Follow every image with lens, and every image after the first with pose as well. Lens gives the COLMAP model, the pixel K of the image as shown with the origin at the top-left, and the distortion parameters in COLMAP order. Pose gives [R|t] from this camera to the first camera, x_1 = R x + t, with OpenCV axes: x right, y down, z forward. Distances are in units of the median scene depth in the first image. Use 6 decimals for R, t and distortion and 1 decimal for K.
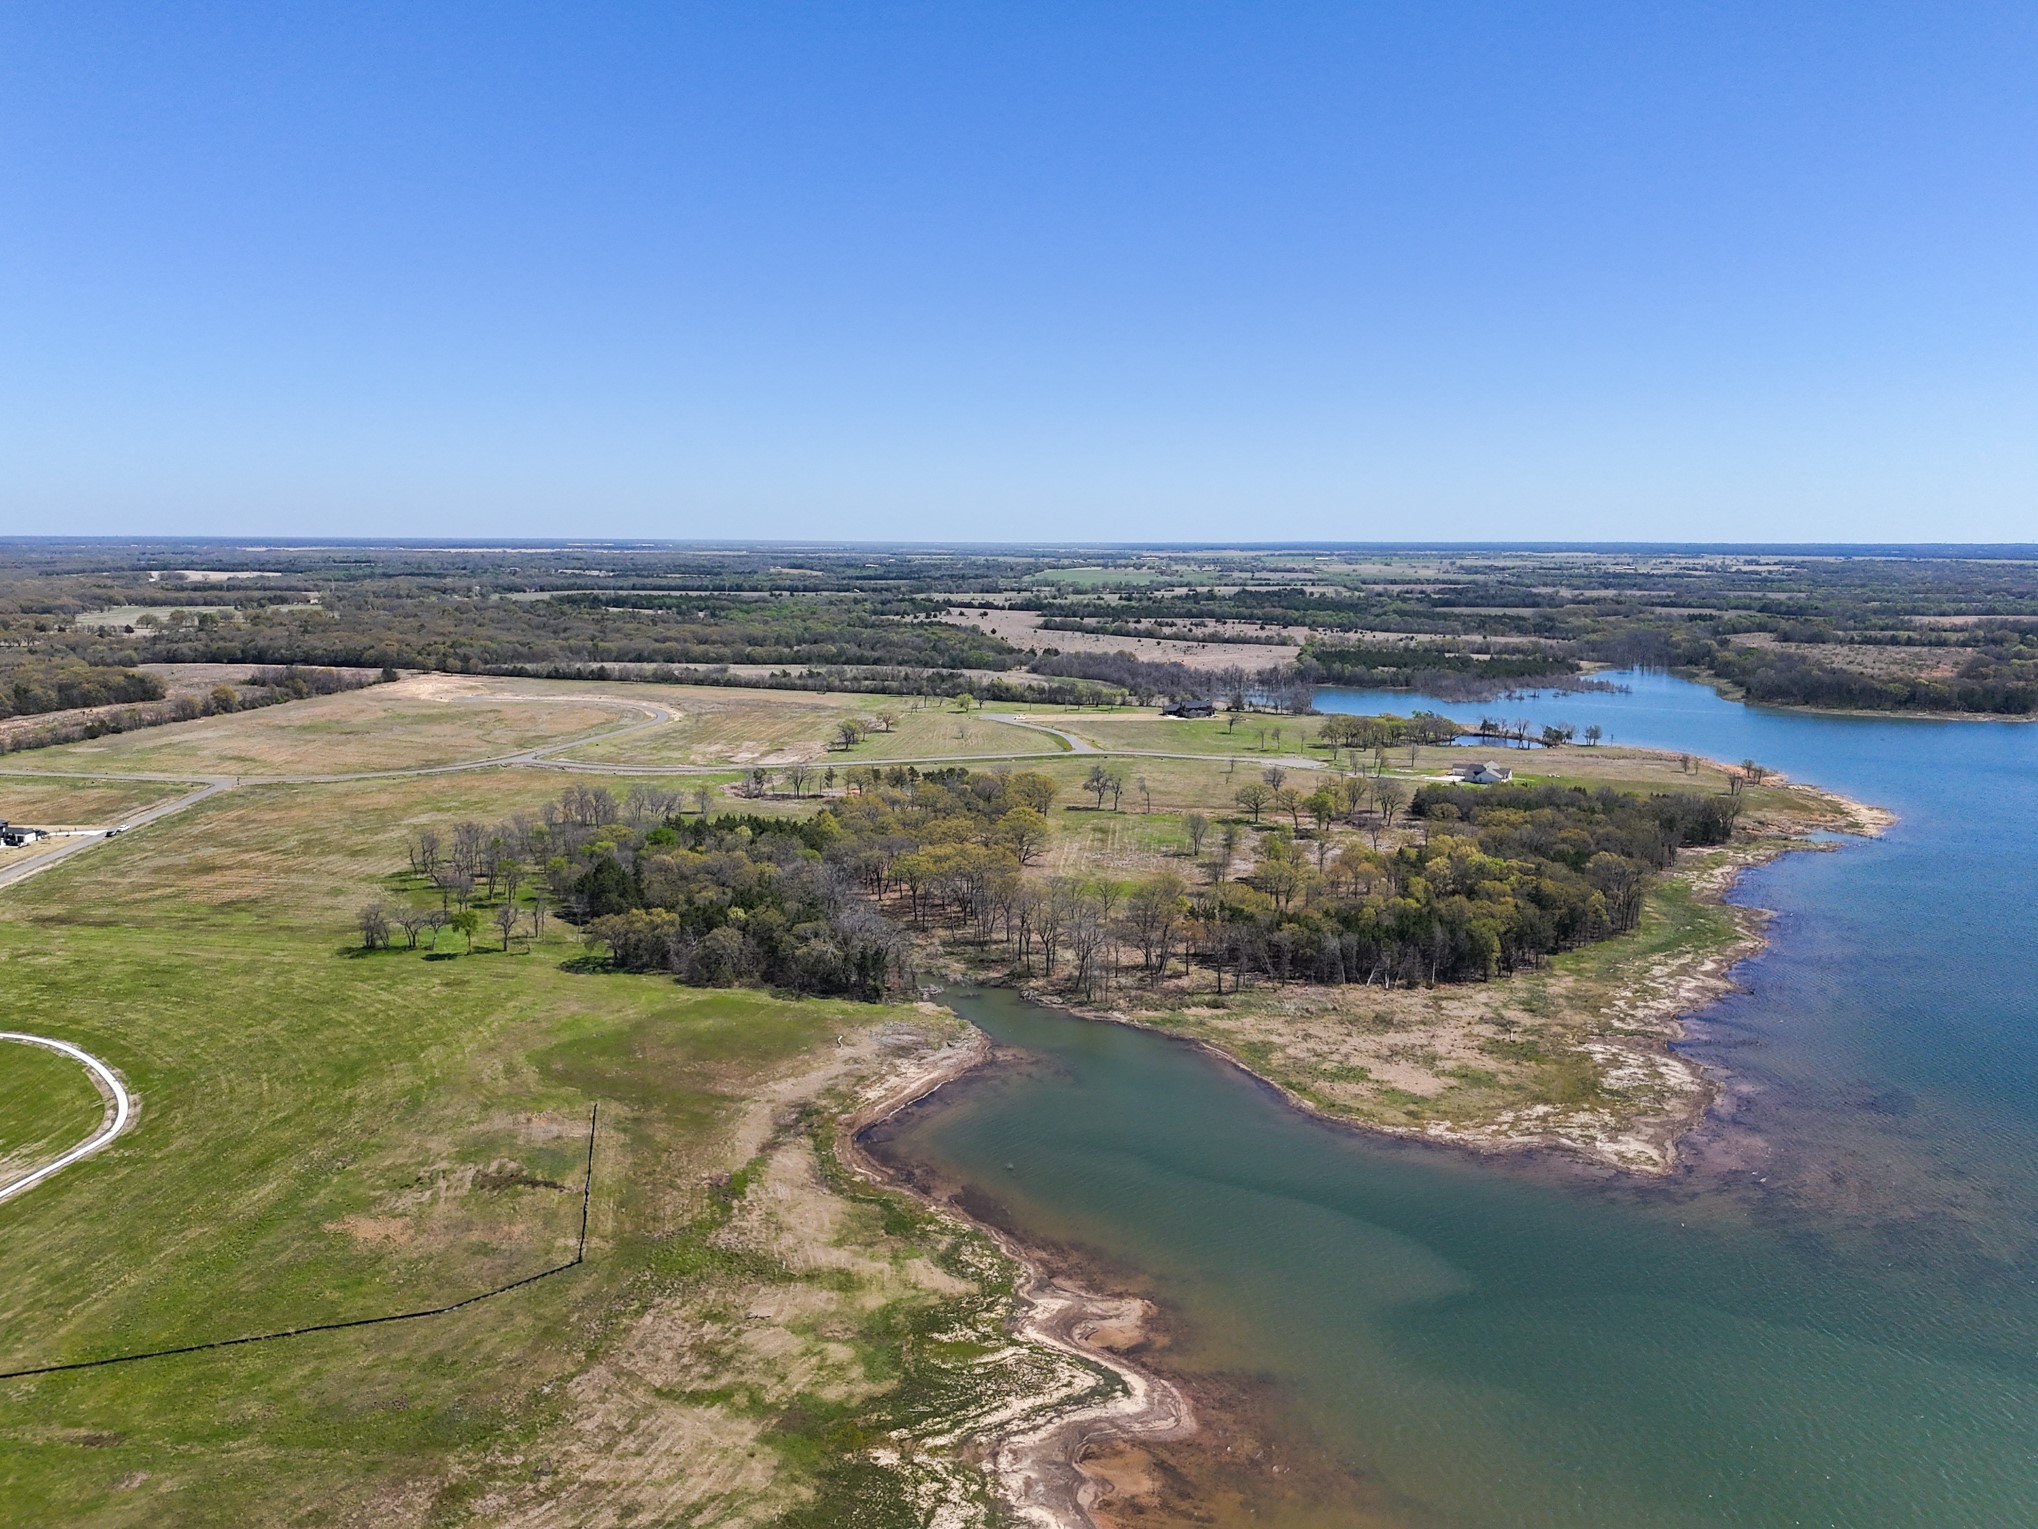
lens RADIAL K [[1498.7, 0, 1015.9], [0, 1498.7, 779.1], [0, 0, 1]] dist [0.056655, -0.052470]
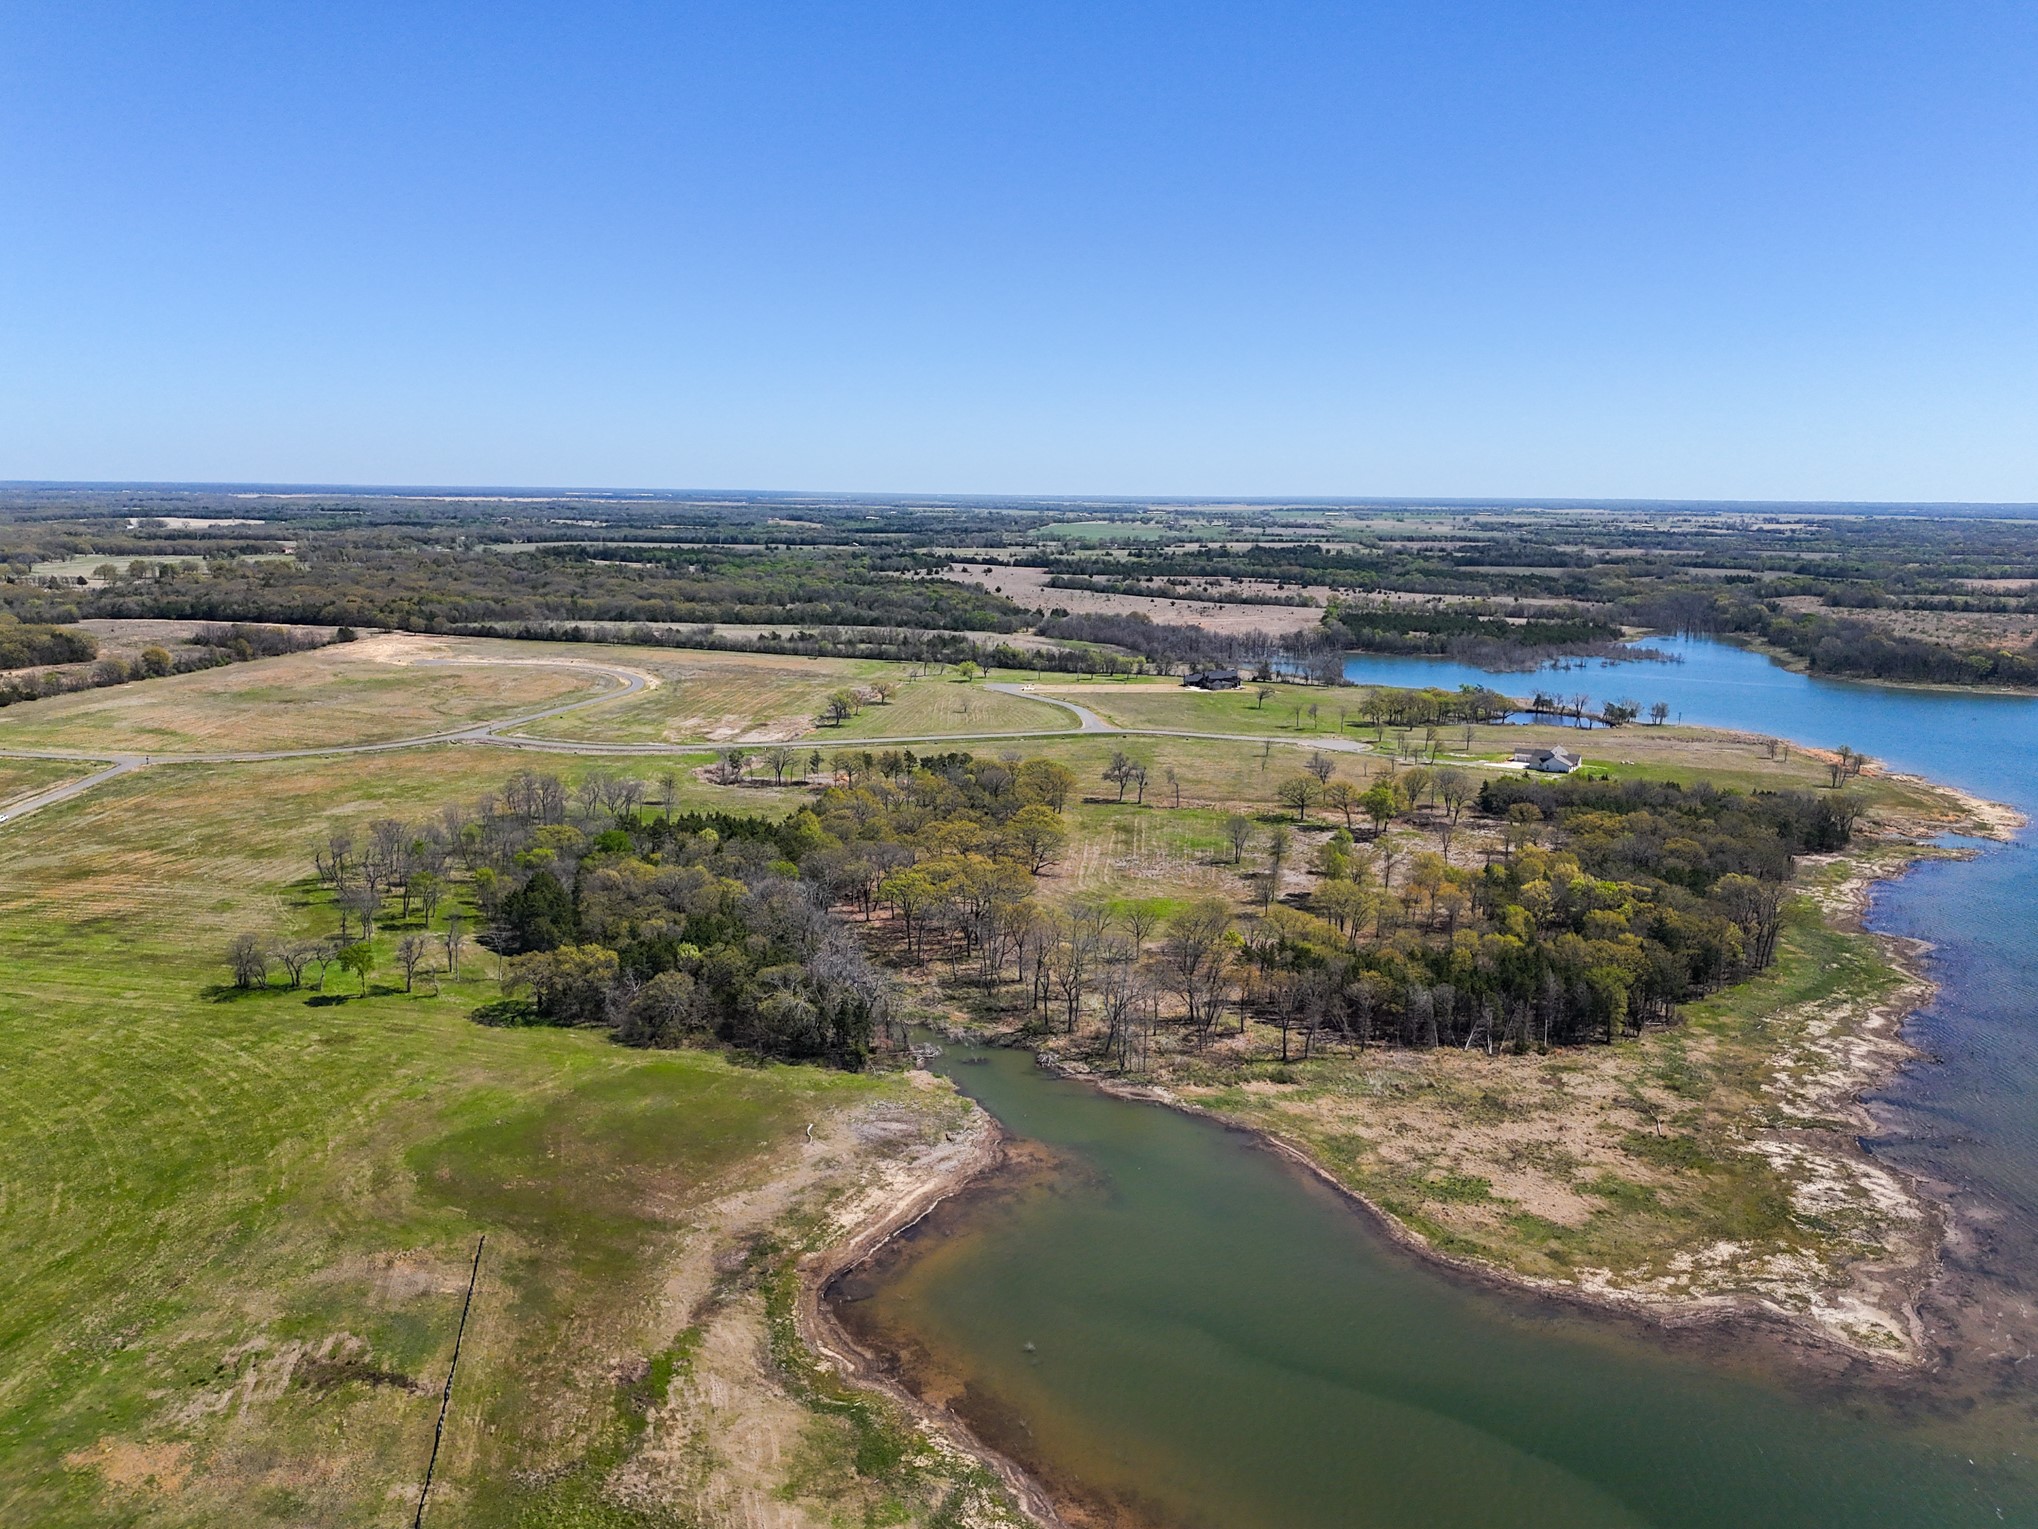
lens RADIAL K [[1498.7, 0, 1014.1], [0, 1498.7, 770.9], [0, 0, 1]] dist [0.056655, -0.052470]
pose [[0.999969, 0.007674, -0.001784, -0.008788], [-0.007626, 0.999649, 0.025378, -0.030897], [0.001978, -0.025364, 0.999676, 0.188759]]
